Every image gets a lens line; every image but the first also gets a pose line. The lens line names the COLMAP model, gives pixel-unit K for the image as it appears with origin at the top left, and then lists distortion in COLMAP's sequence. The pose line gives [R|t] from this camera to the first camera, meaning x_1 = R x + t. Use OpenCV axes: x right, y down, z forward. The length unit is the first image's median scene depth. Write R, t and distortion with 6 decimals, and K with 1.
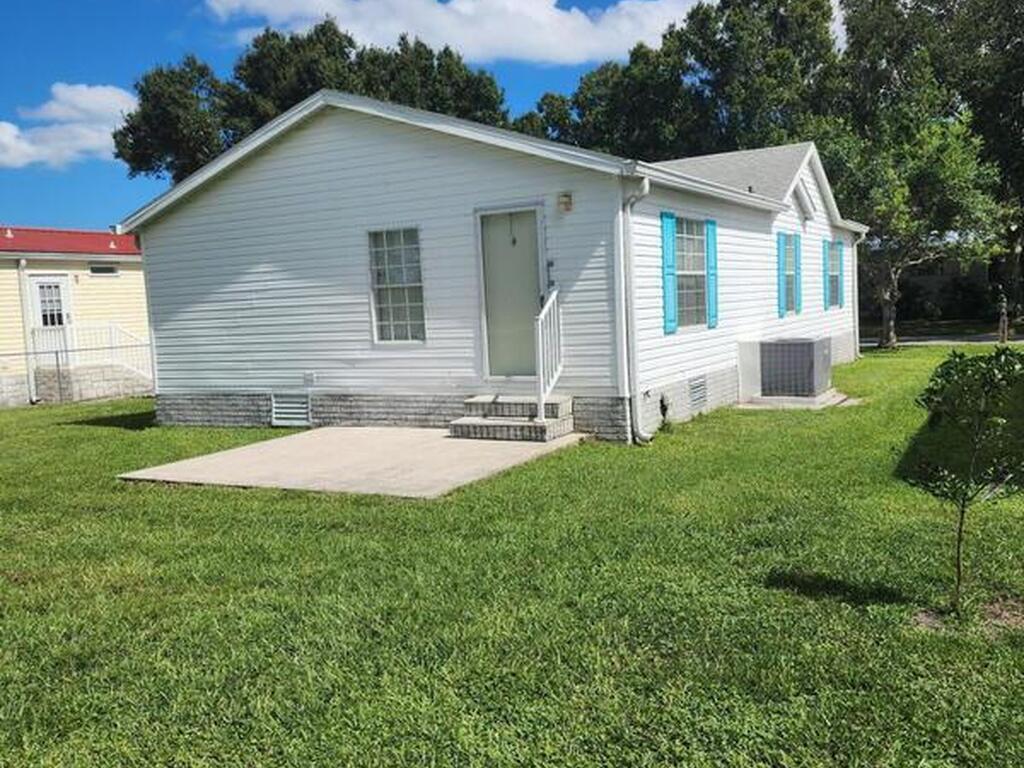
lens RADIAL K [[902.3, 0, 513.9], [0, 902.3, 387.2], [0, 0, 1]] dist [0.085582, -0.112125]
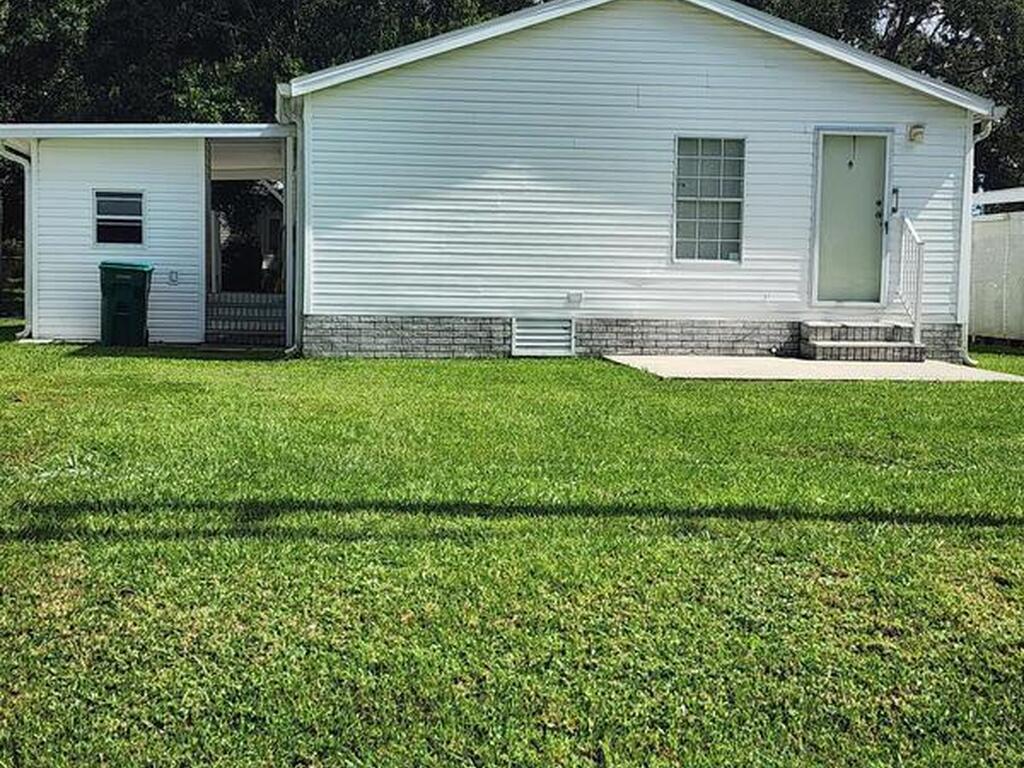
lens RADIAL K [[902.3, 0, 511.3], [0, 902.3, 379.6], [0, 0, 1]] dist [0.085582, -0.112125]
pose [[0.837943, 0.030248, 0.544918, -0.771088], [-0.005836, 0.998902, -0.046474, 0.110350], [-0.545726, 0.035763, 0.837200, 0.340462]]
